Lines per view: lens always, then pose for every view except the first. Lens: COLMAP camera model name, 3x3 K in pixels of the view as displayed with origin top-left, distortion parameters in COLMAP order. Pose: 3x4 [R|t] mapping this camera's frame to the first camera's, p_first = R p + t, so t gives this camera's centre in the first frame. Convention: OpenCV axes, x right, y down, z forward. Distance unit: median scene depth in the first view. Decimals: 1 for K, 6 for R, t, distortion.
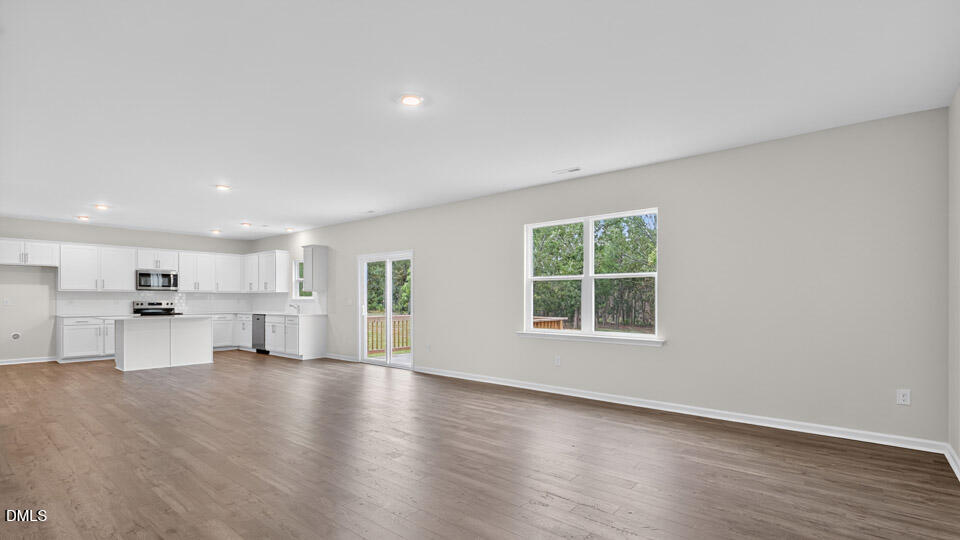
lens RADIAL K [[448.1, 0, 473.8], [0, 448.1, 292.3], [0, 0, 1]] dist [0.017910, 0.000133]
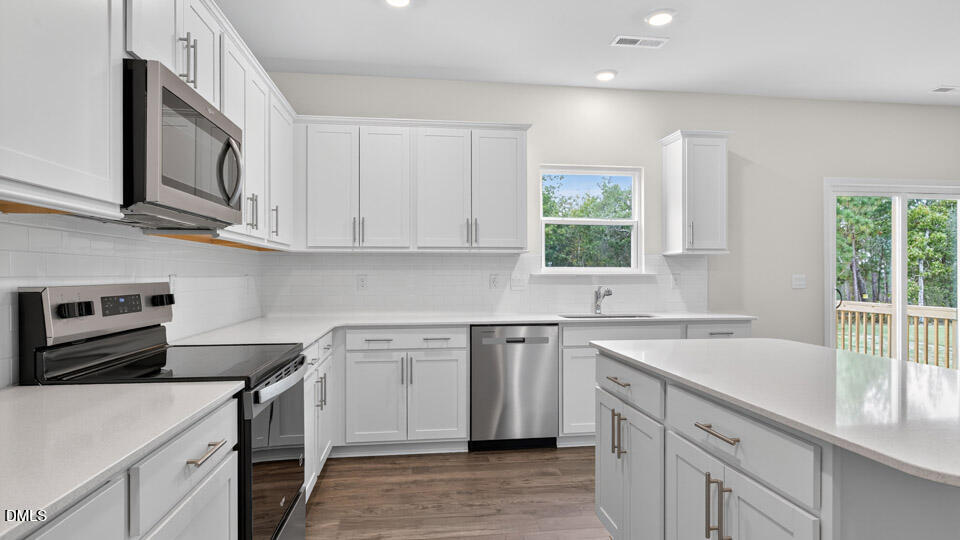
lens RADIAL K [[488.1, 0, 473.6], [0, 488.1, 275.3], [0, 0, 1]] dist [-0.001521, 0.001190]
pose [[0.679016, 0.000249, 0.734124, -0.752130], [-0.009091, 0.999926, 0.008069, 0.014007], [-0.734067, -0.012153, 0.678968, 0.814863]]
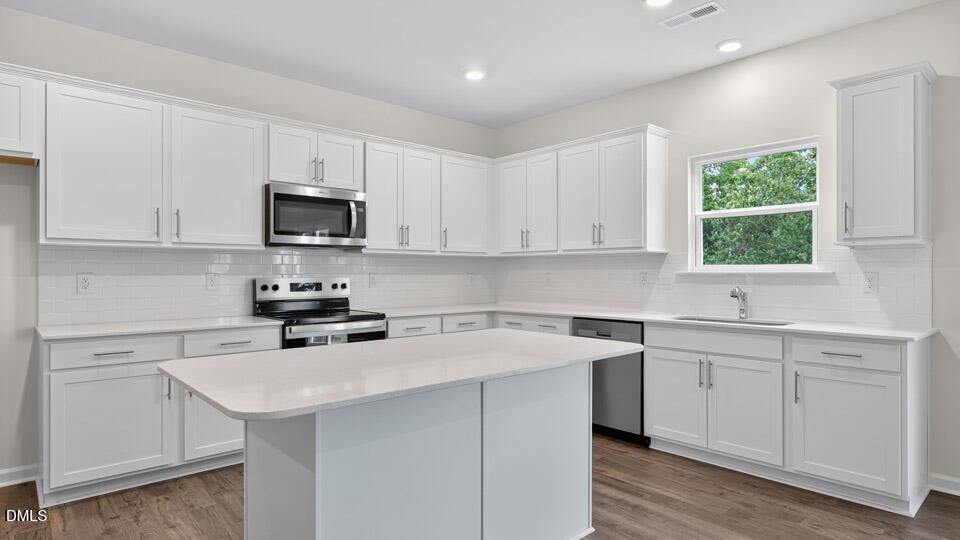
lens RADIAL K [[519.7, 0, 483.0], [0, 519.7, 264.8], [0, 0, 1]] dist [0.006190, 0.000501]
pose [[0.992563, -0.001958, -0.121713, -0.529928], [0.001464, 0.999990, -0.004148, 0.011034], [0.121720, 0.003939, 0.992557, 0.629076]]
